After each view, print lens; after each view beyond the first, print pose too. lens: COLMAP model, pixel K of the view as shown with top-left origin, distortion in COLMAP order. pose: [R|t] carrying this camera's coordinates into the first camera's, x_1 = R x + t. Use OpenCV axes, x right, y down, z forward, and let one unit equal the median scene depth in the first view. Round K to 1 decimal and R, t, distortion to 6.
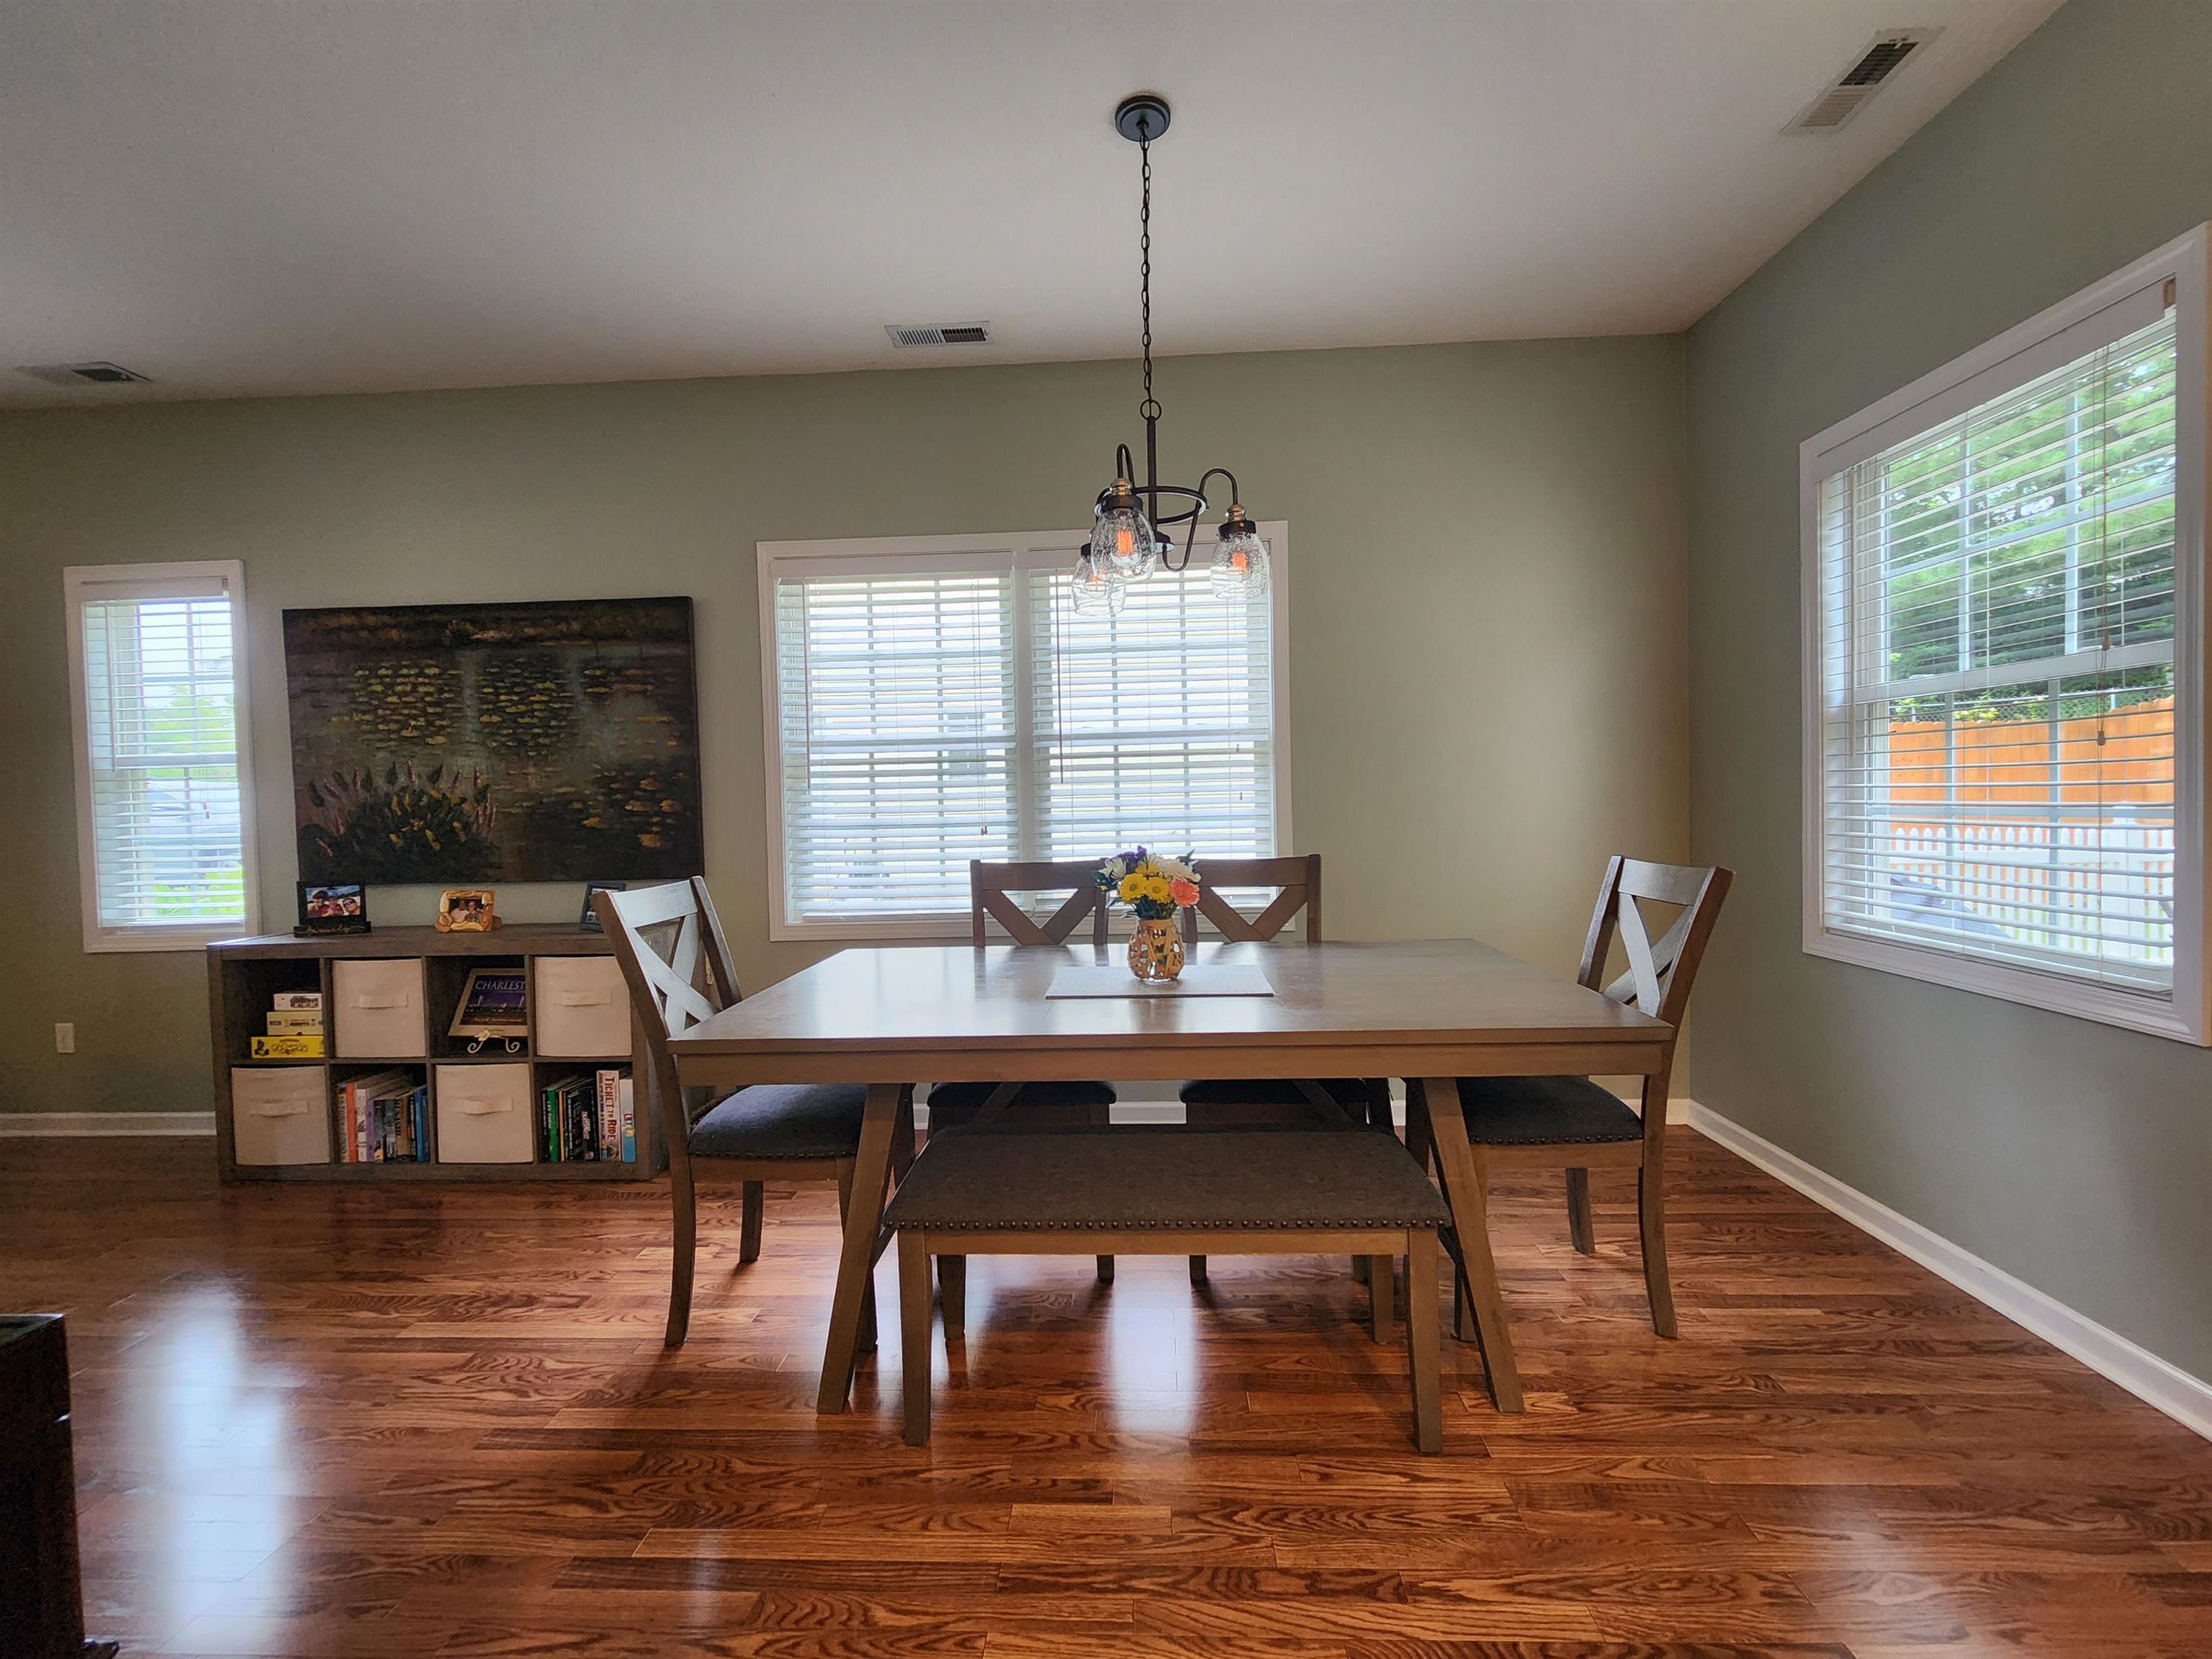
lens RADIAL K [[908.5, 0, 1112.7], [0, 908.5, 824.6], [0, 0, 1]] dist [-0.001530, -0.000229]
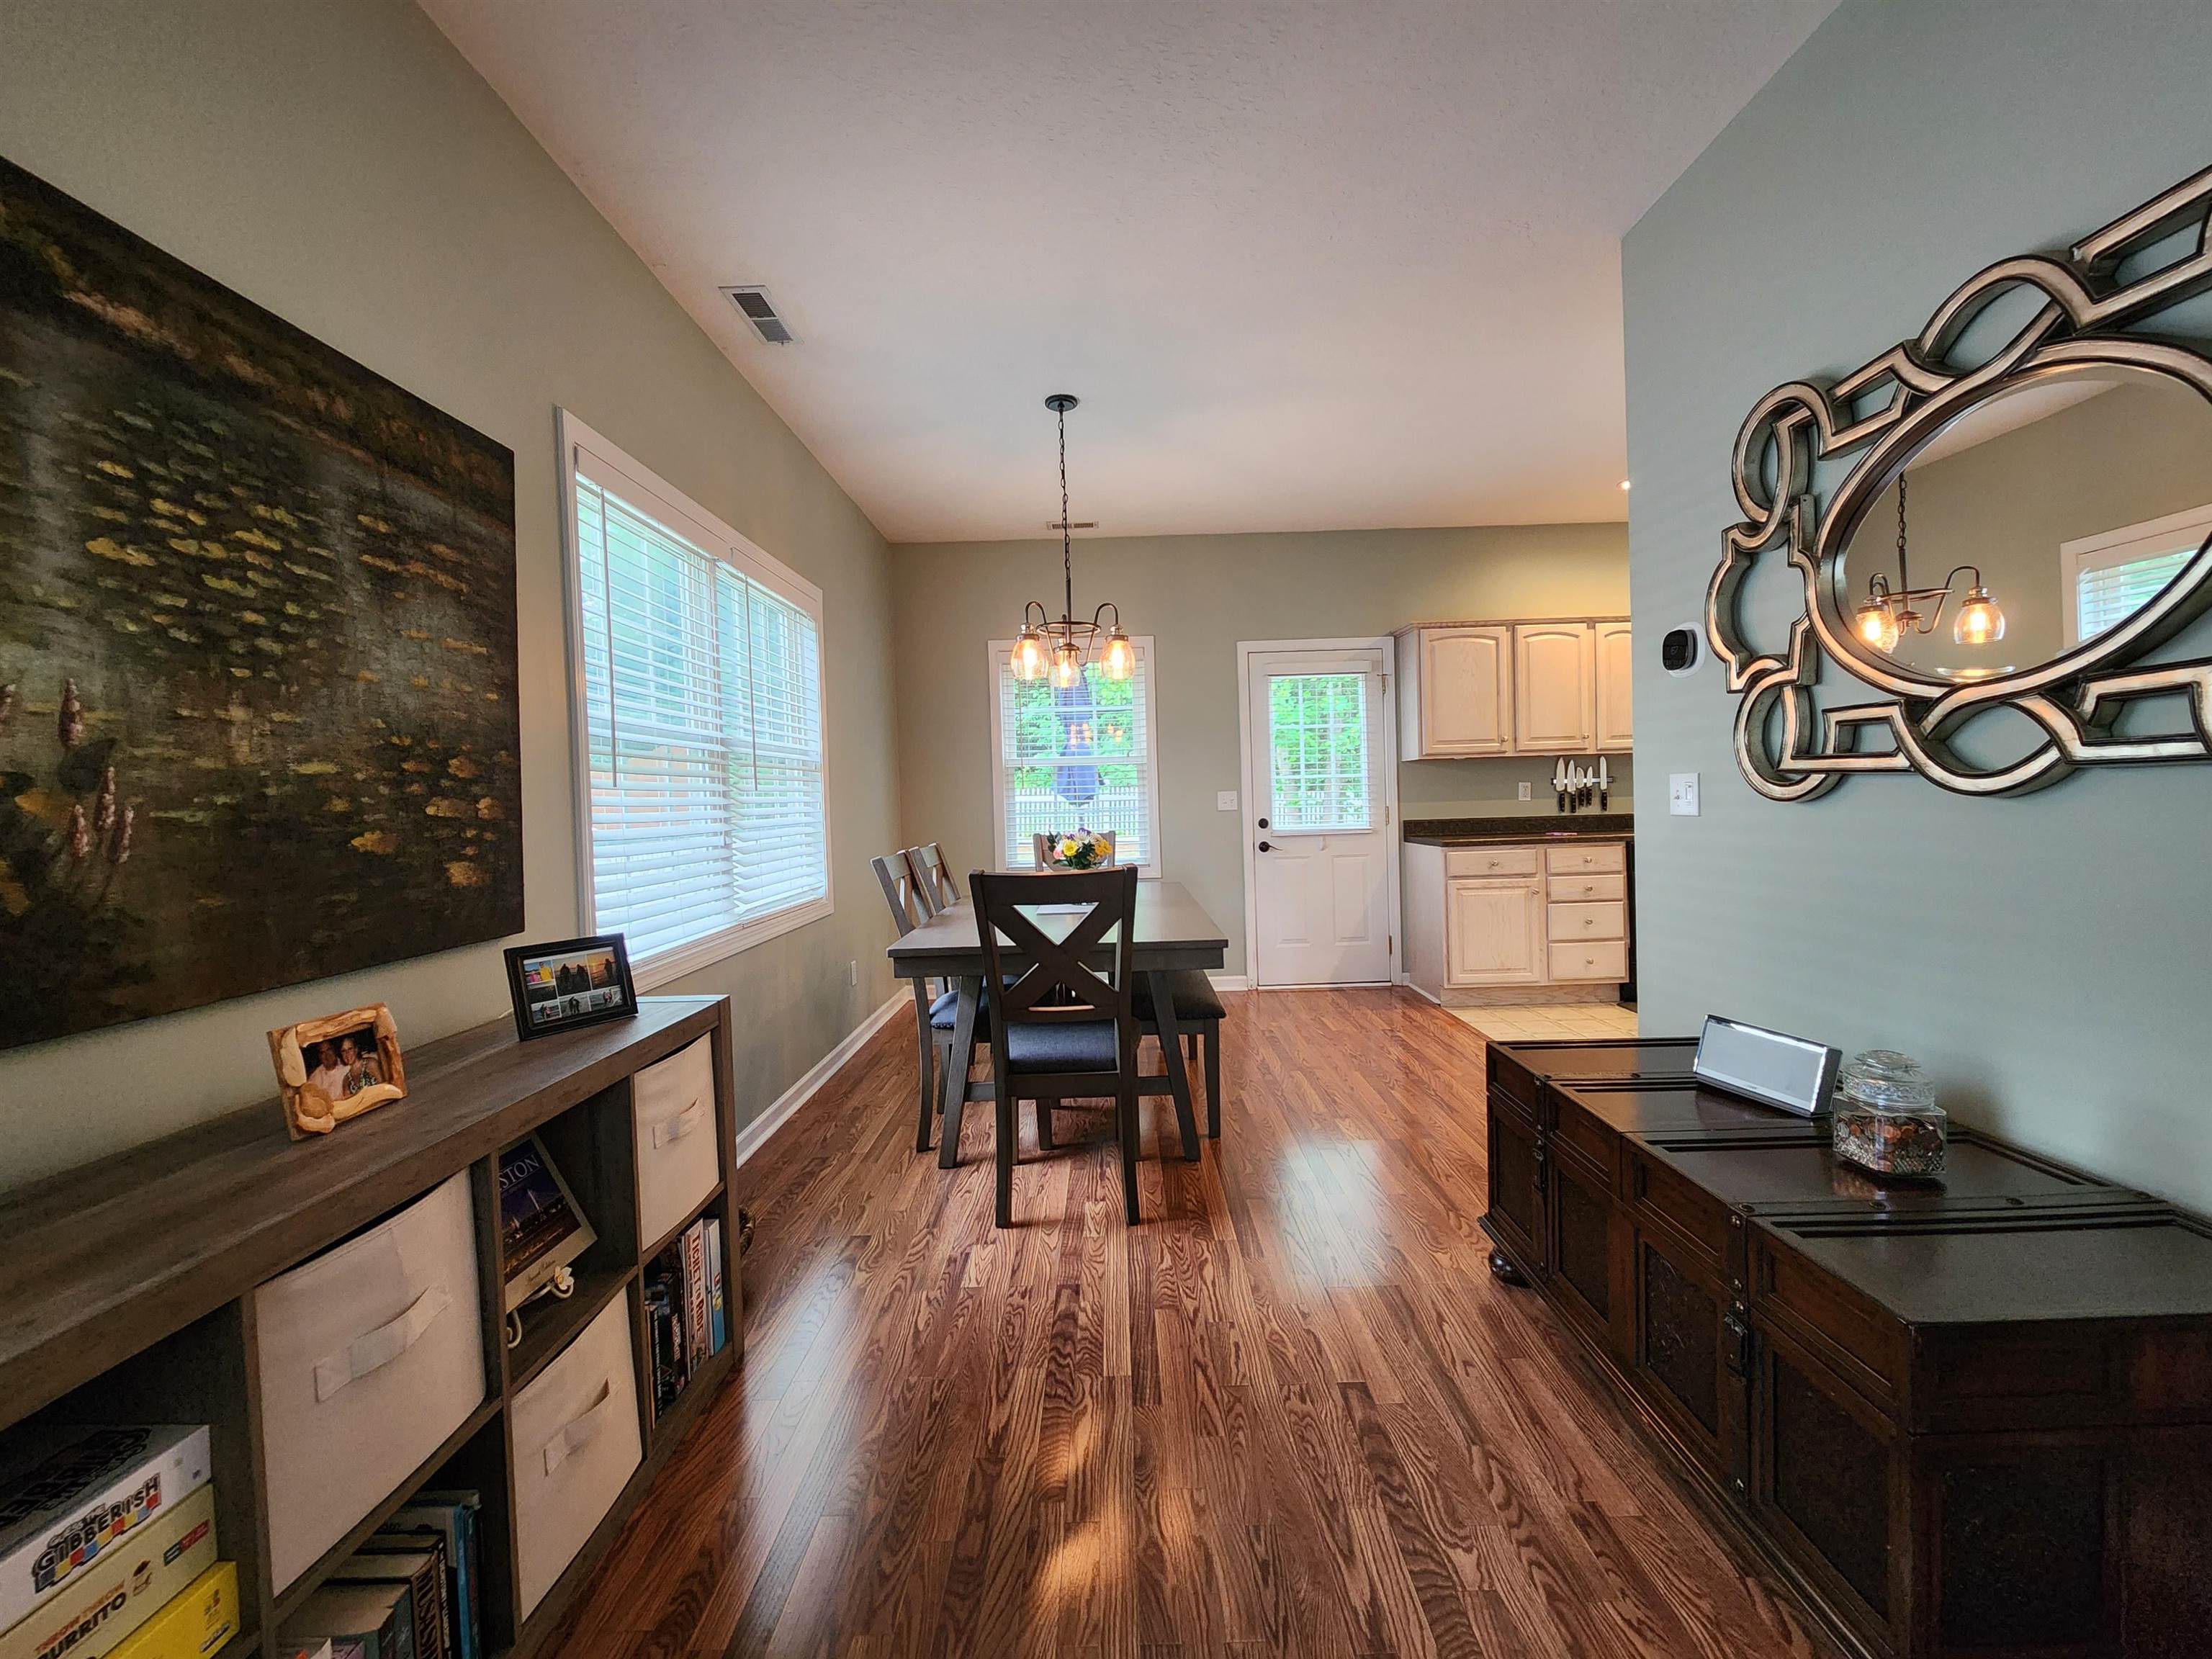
lens RADIAL K [[908.5, 0, 1112.7], [0, 908.5, 824.6], [0, 0, 1]] dist [-0.001530, -0.000229]
pose [[-0.048950, -0.006297, 0.998781, -1.057794], [0.052896, 0.998560, 0.008888, 0.004606], [-0.997400, 0.053266, -0.048546, 0.645899]]
